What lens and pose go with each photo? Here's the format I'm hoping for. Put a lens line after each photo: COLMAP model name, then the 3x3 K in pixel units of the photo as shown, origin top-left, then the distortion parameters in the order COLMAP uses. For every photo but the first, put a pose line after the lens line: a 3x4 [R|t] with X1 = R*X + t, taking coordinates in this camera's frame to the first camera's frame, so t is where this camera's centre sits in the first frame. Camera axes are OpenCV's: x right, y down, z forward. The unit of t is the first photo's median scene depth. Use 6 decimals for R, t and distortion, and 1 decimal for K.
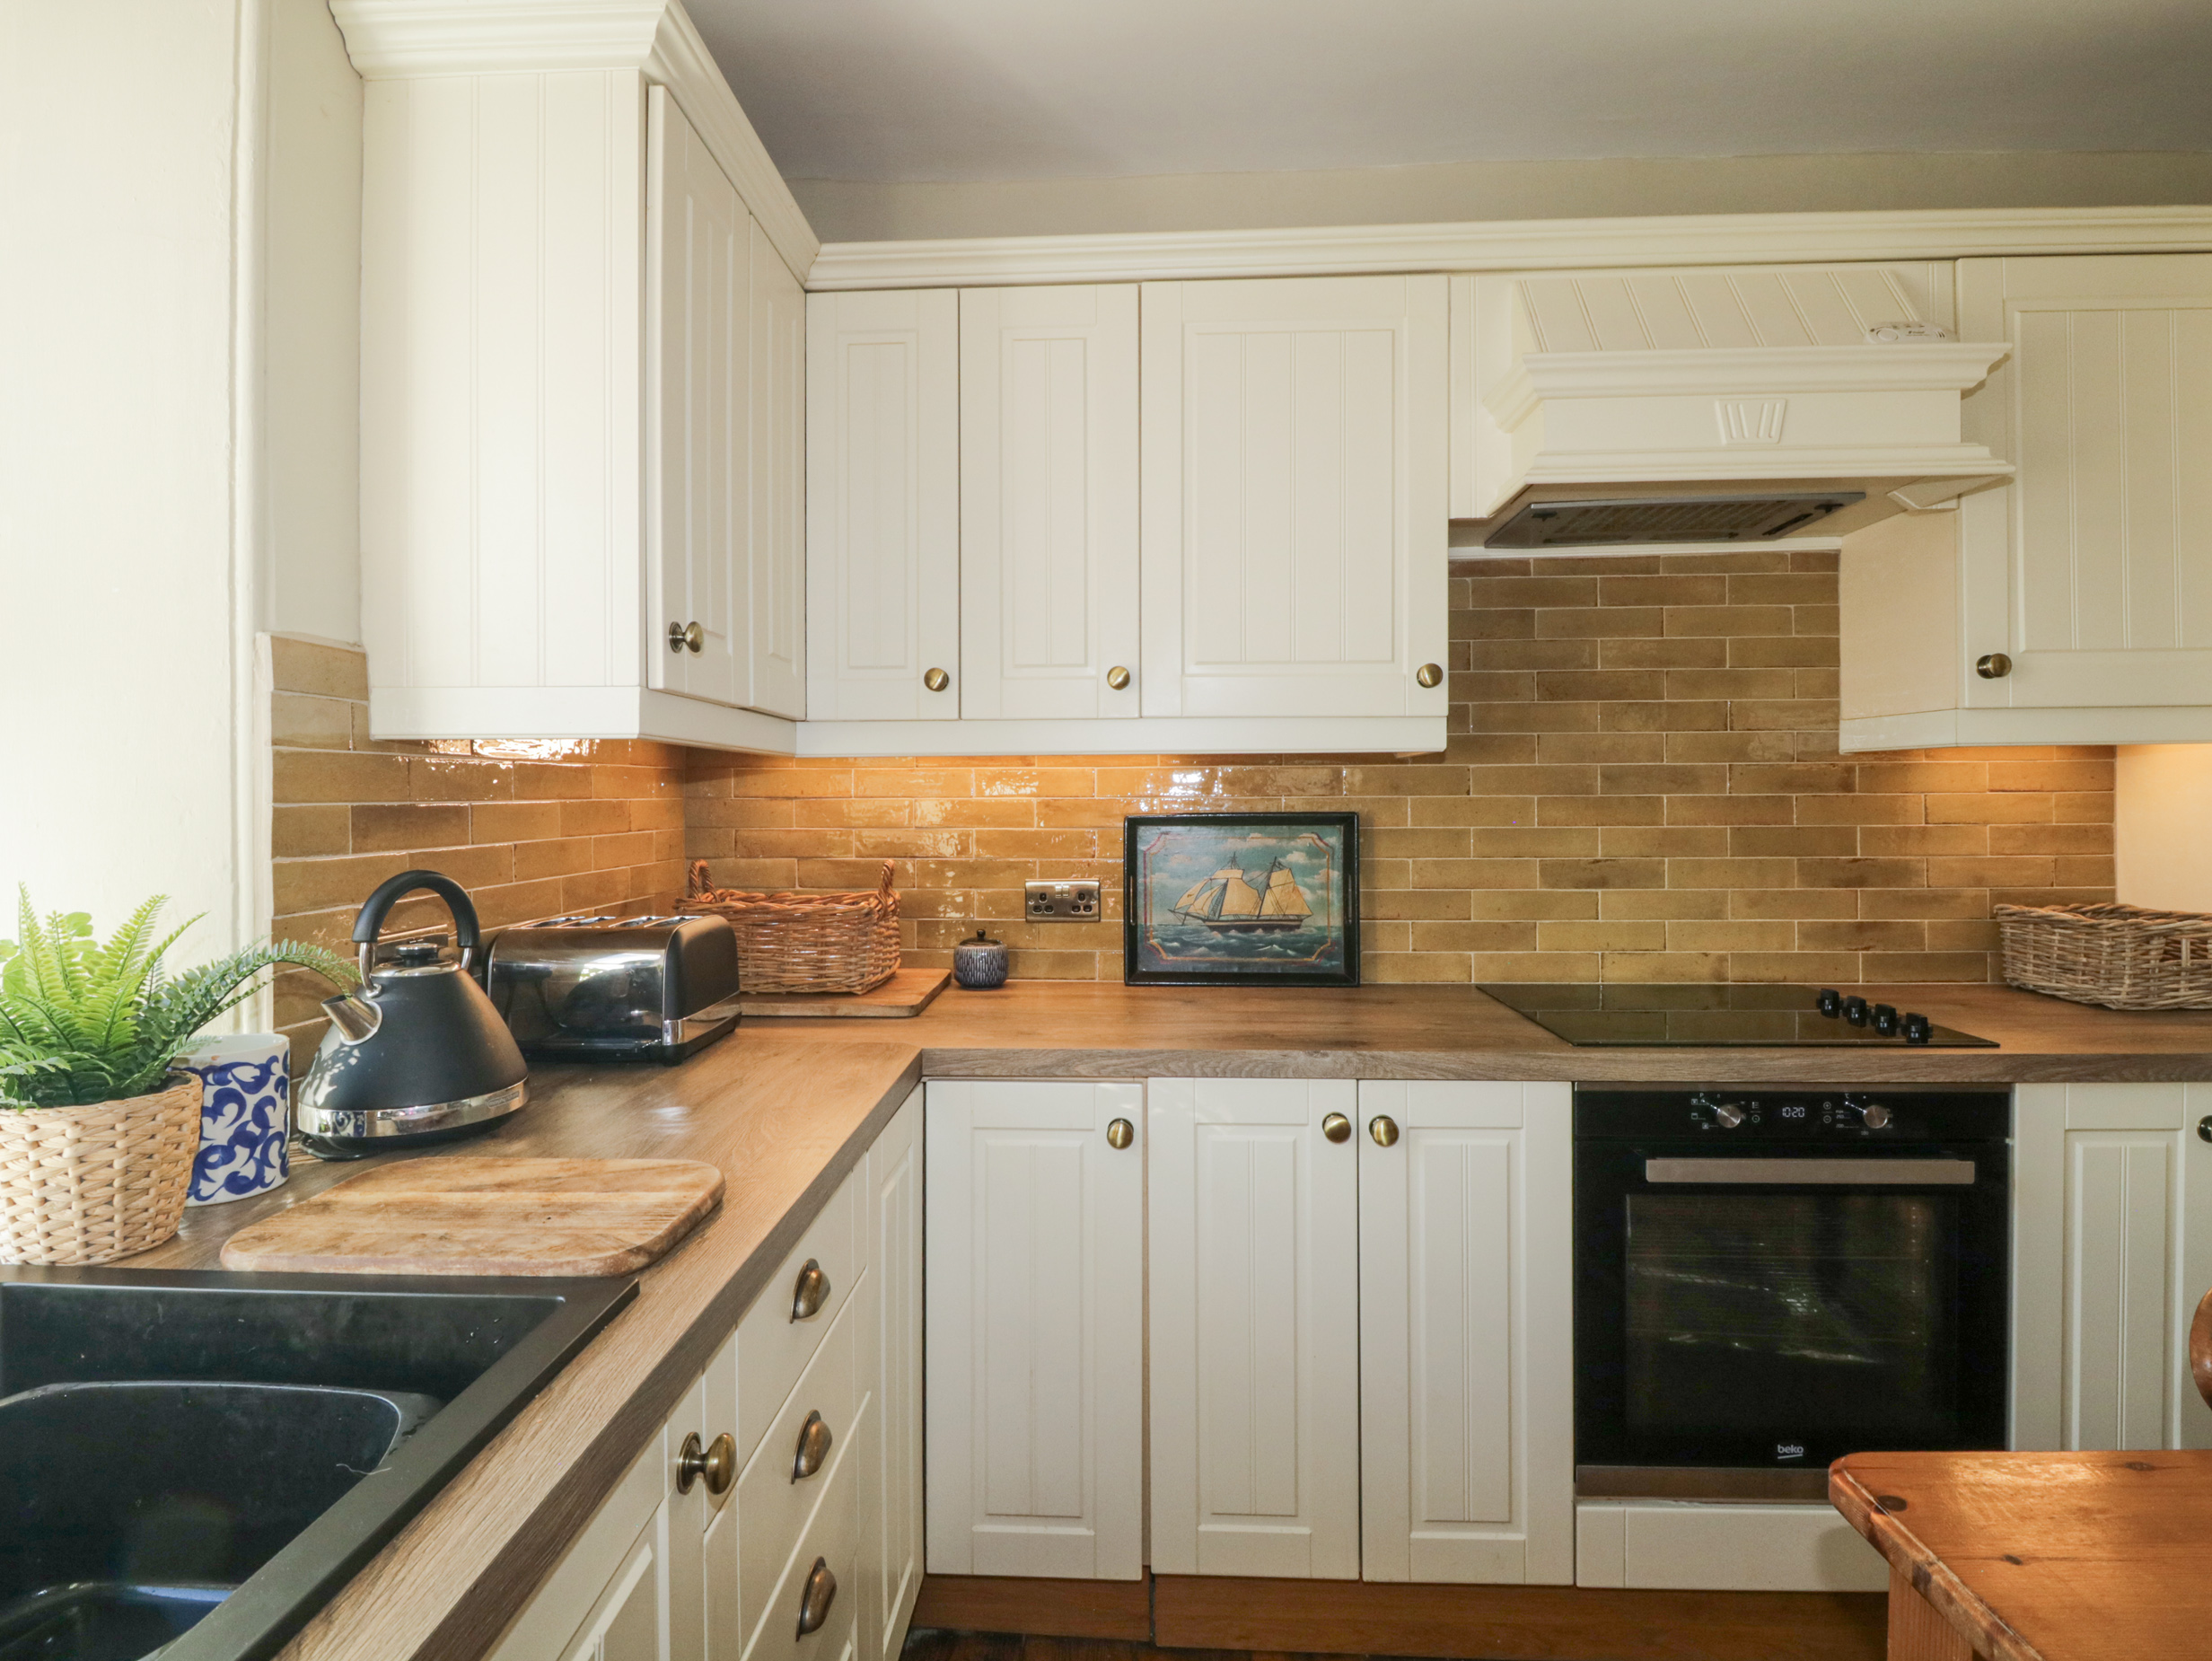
lens RADIAL K [[1138.5, 0, 1100.4], [0, 1138.5, 800.2], [0, 0, 1]] dist [0.000446, -0.017302]
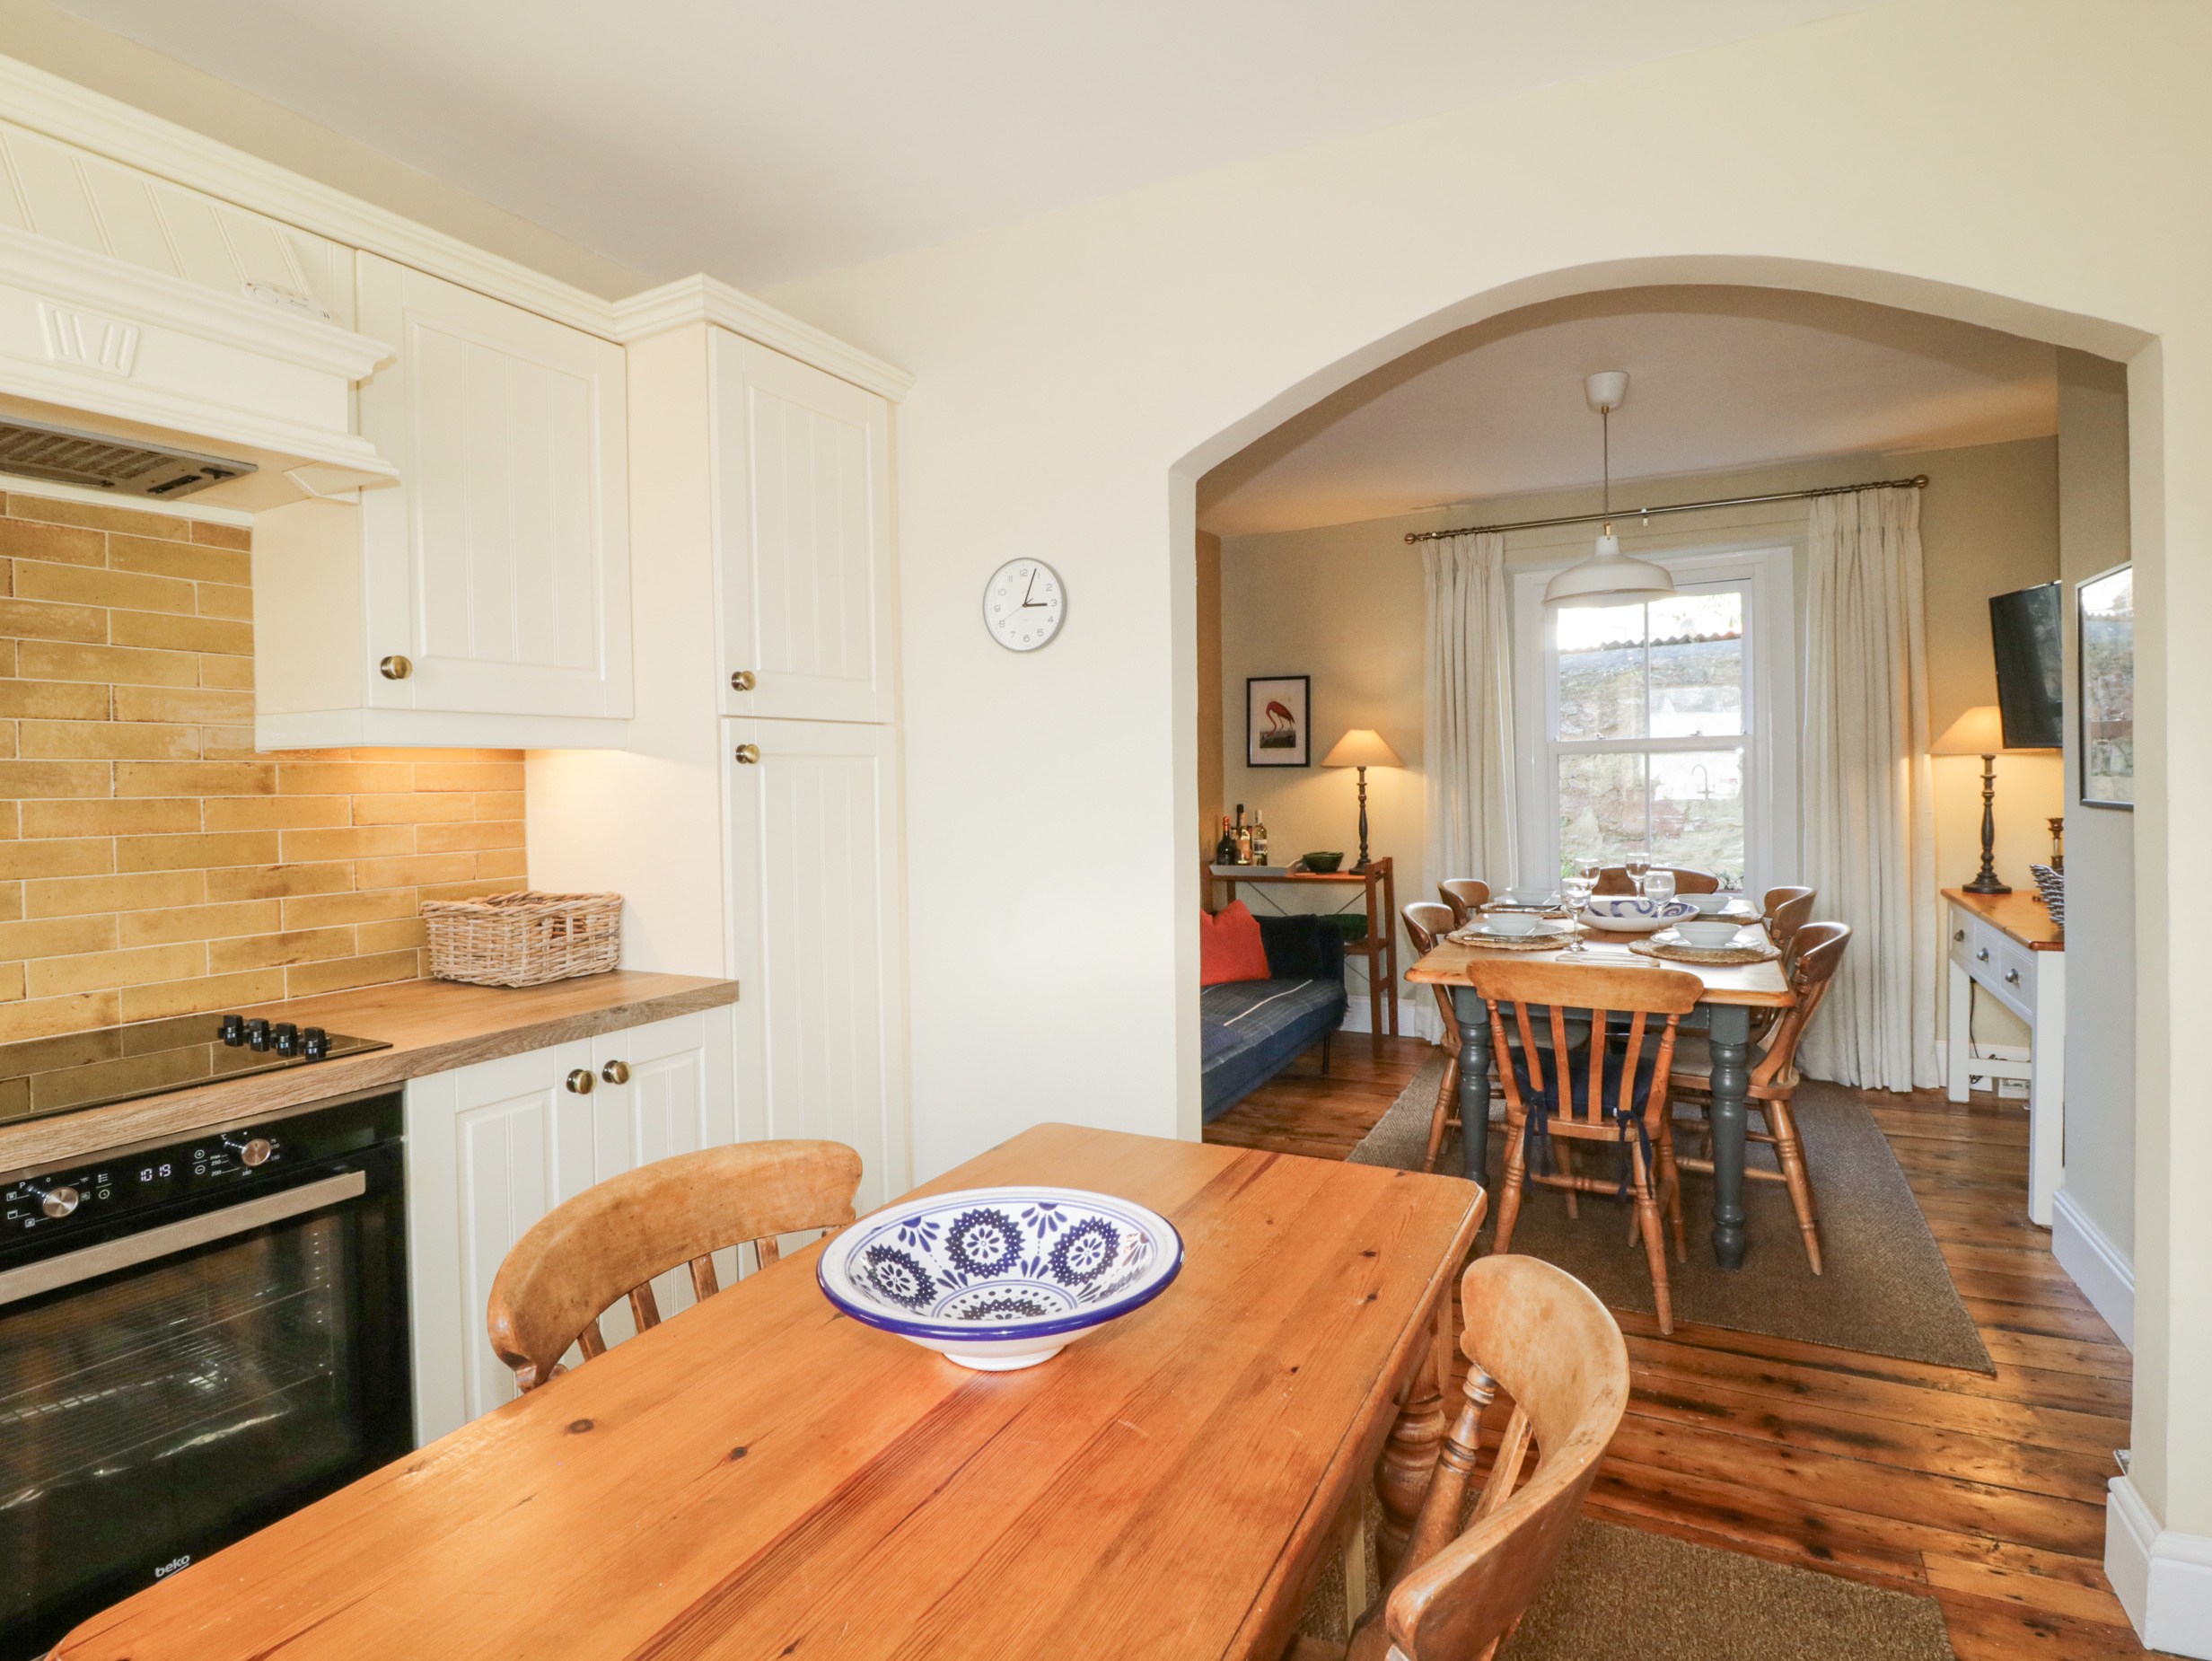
lens RADIAL K [[1138.5, 0, 1100.4], [0, 1138.5, 800.2], [0, 0, 1]] dist [0.000446, -0.017302]
pose [[0.419383, -0.014625, 0.907691, 0.125699], [0.016397, 0.999829, 0.008534, 0.001361], [-0.907661, 0.011304, 0.419551, 0.005123]]
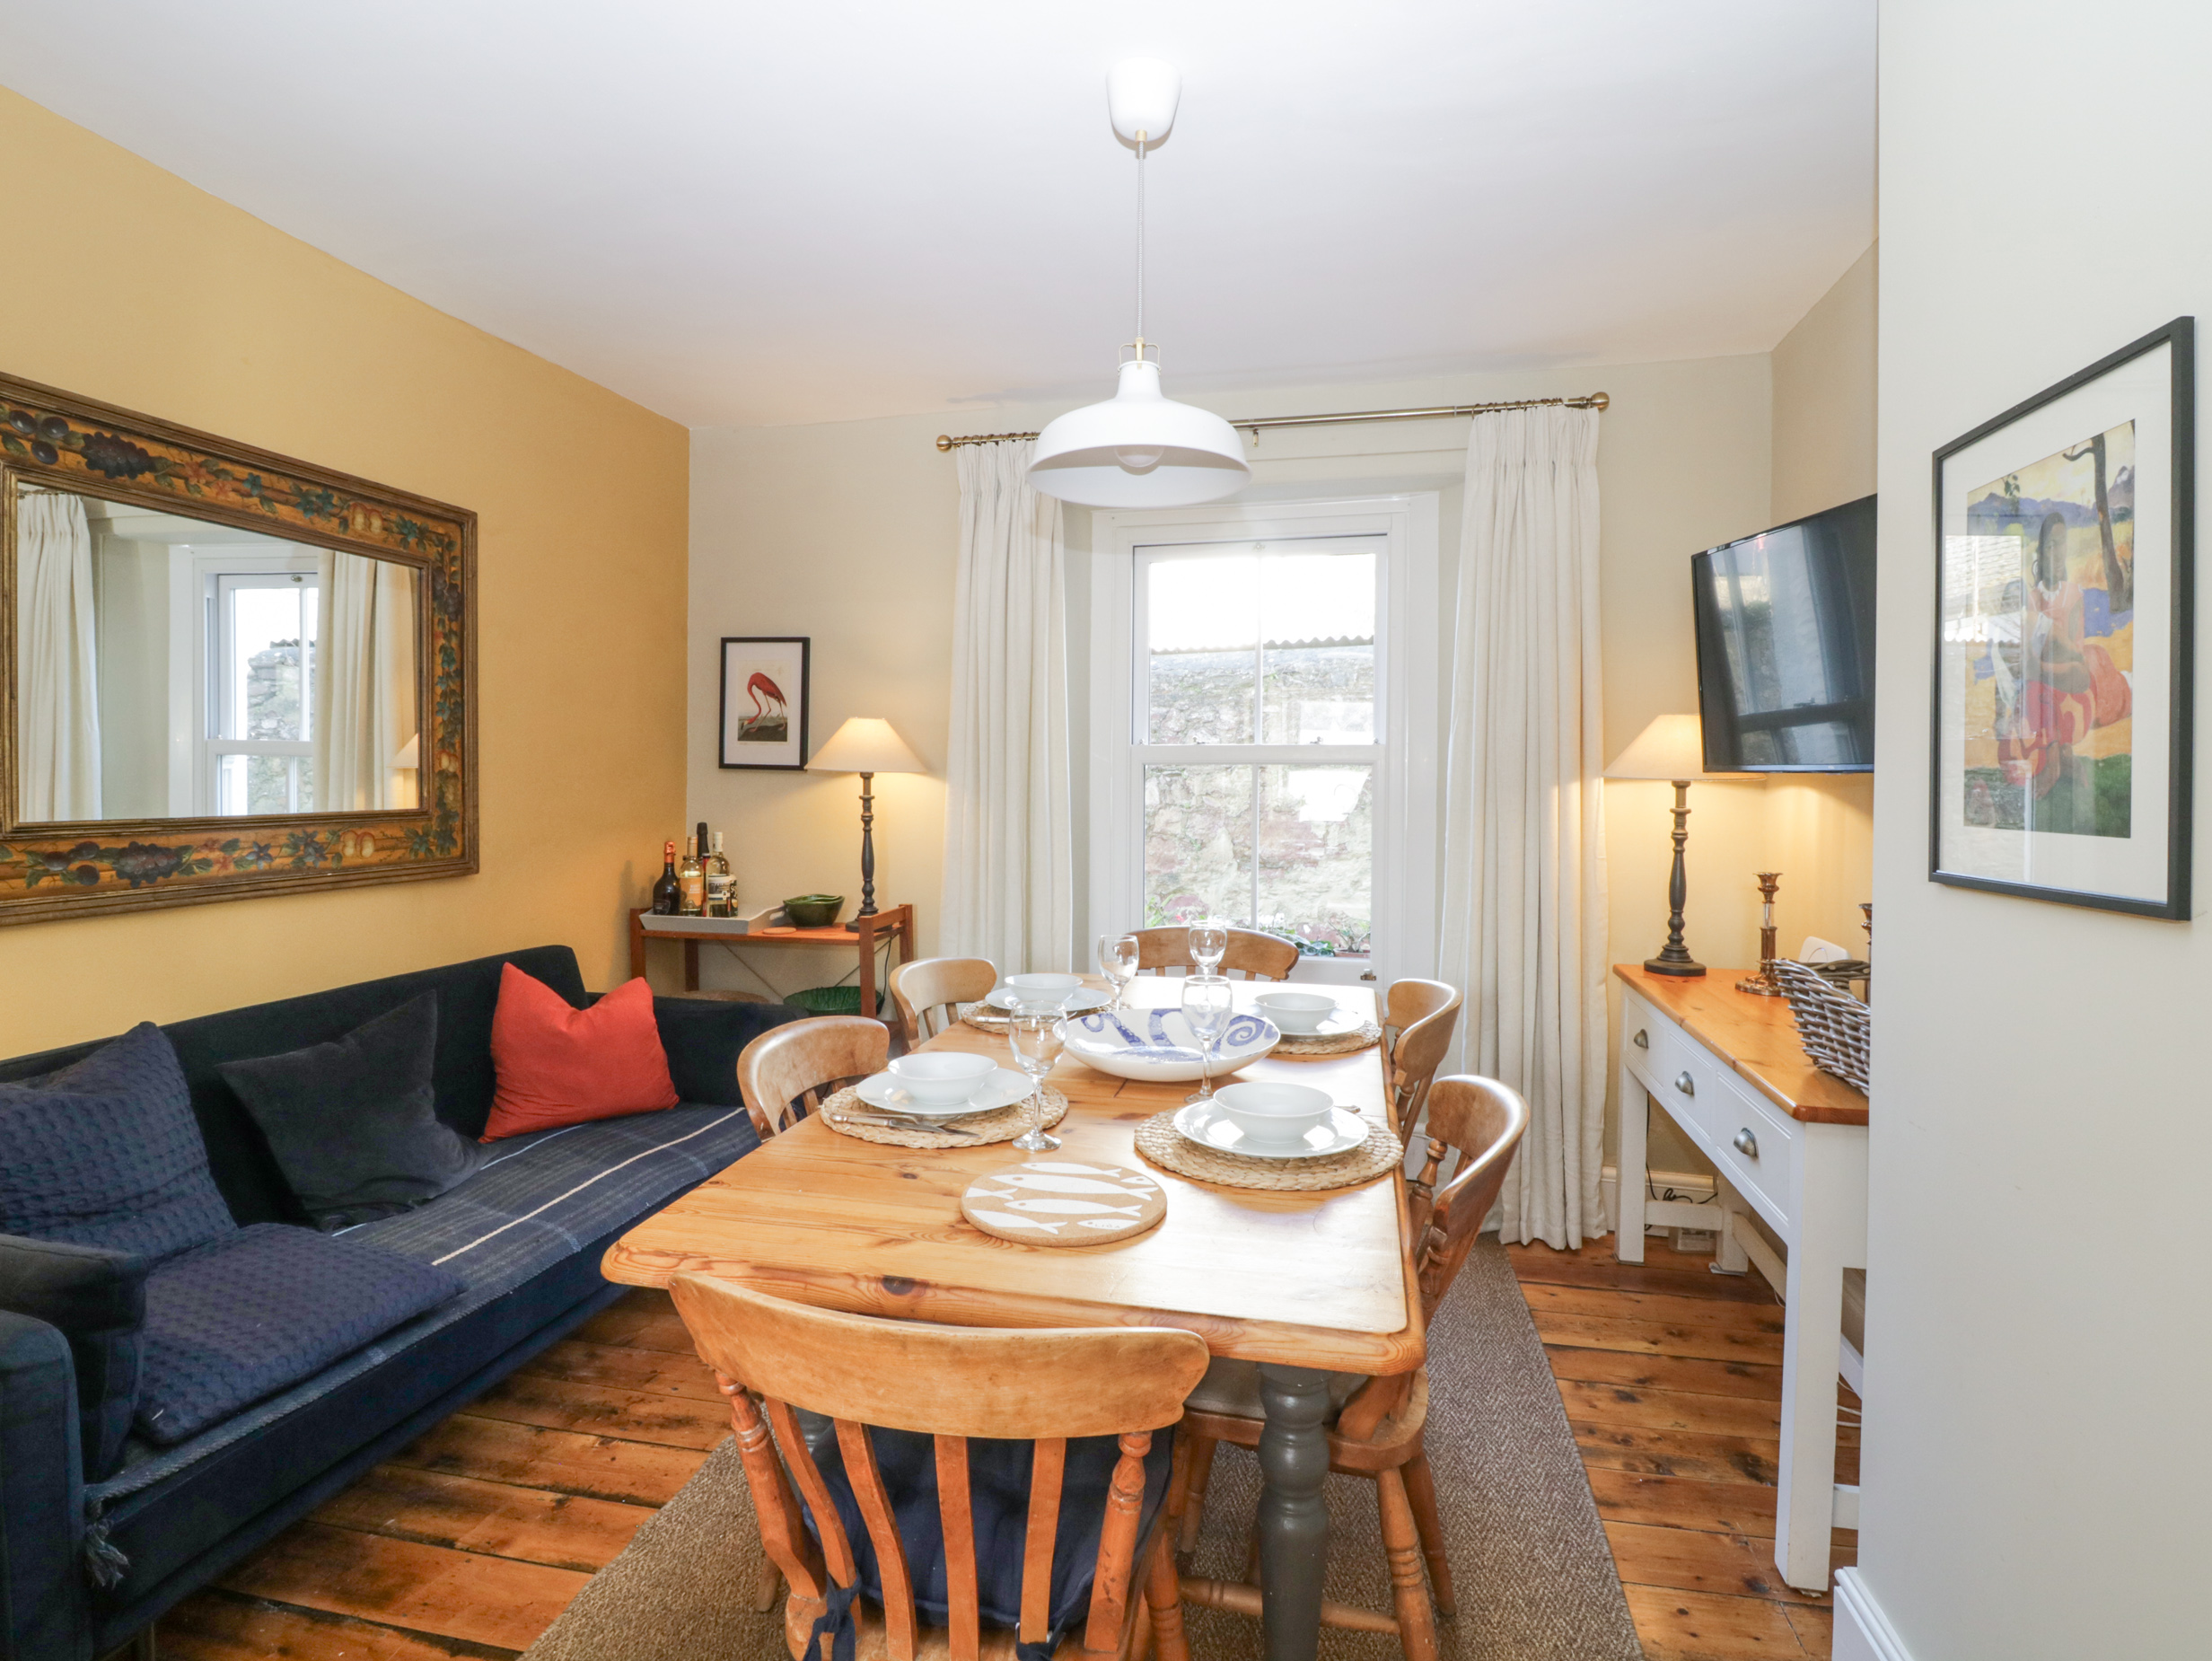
lens RADIAL K [[1138.5, 0, 1100.4], [0, 1138.5, 800.2], [0, 0, 1]] dist [0.000446, -0.017302]
pose [[0.170866, -0.002219, 0.985292, 0.380599], [-0.009140, 0.999951, 0.003838, -0.001678], [-0.985252, -0.009662, 0.170837, -0.025235]]
